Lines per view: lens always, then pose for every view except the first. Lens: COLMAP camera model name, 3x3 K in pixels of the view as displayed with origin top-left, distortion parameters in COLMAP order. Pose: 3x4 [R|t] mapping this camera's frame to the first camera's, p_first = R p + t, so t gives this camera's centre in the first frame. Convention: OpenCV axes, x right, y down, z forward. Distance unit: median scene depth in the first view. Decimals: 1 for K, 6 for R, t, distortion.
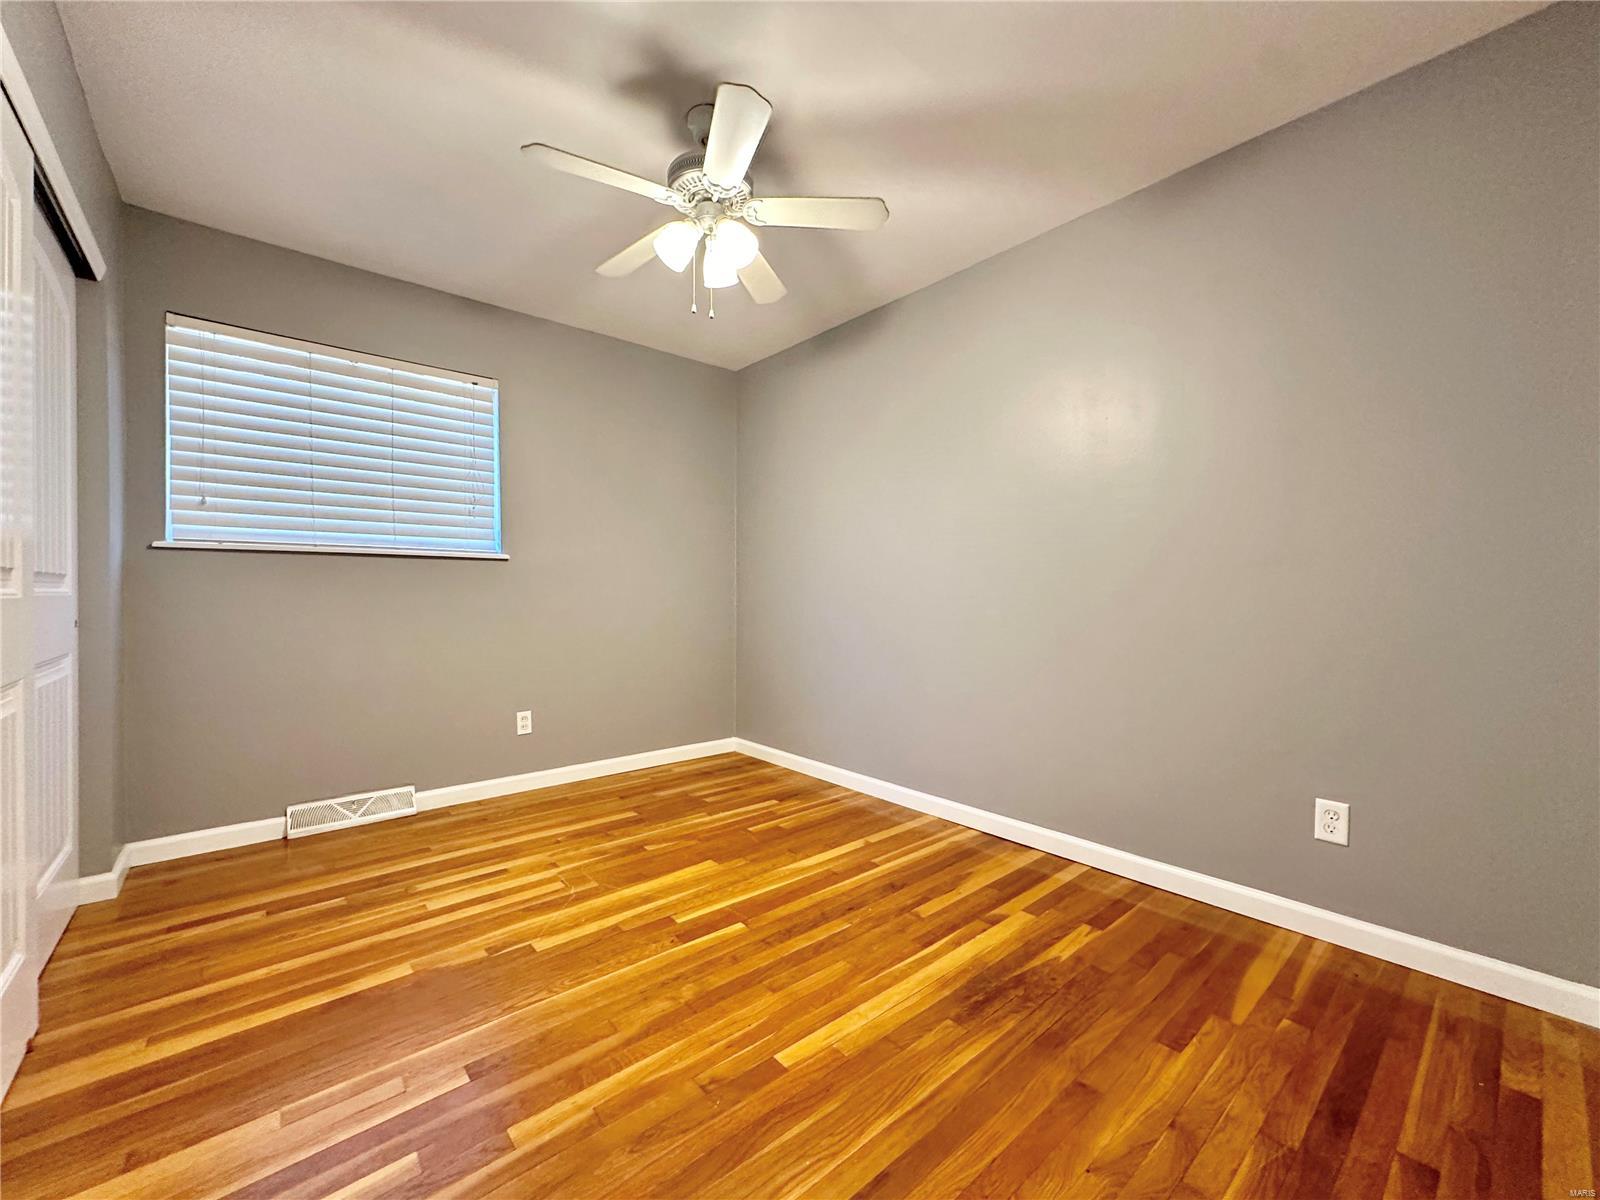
lens RADIAL K [[637.5, 0, 799.0], [0, 637.5, 600.5], [0, 0, 1]] dist [-0.001962, 0.000459]
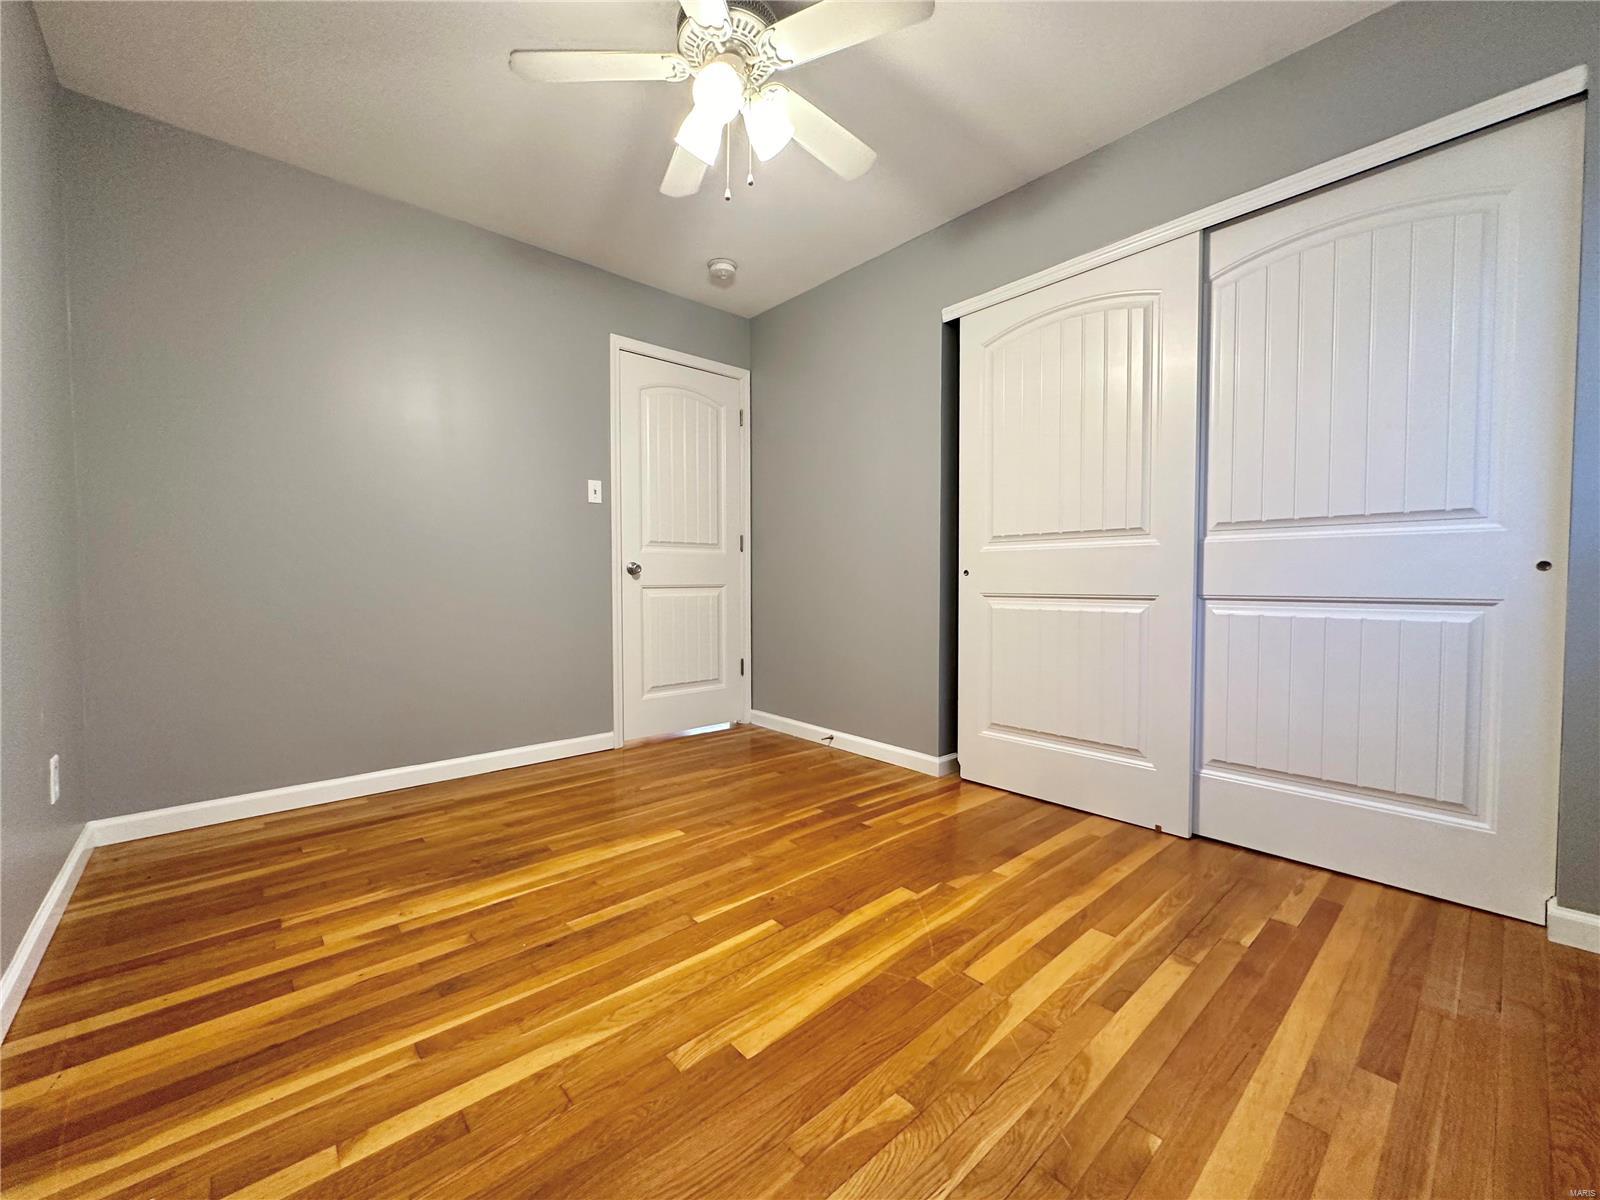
lens RADIAL K [[637.5, 0, 799.0], [0, 637.5, 600.5], [0, 0, 1]] dist [-0.001962, 0.000459]
pose [[-0.999826, -0.000575, -0.018637, -0.207011], [-0.001438, 0.998925, 0.046337, 0.044115], [0.018590, 0.046356, -0.998752, 1.807910]]
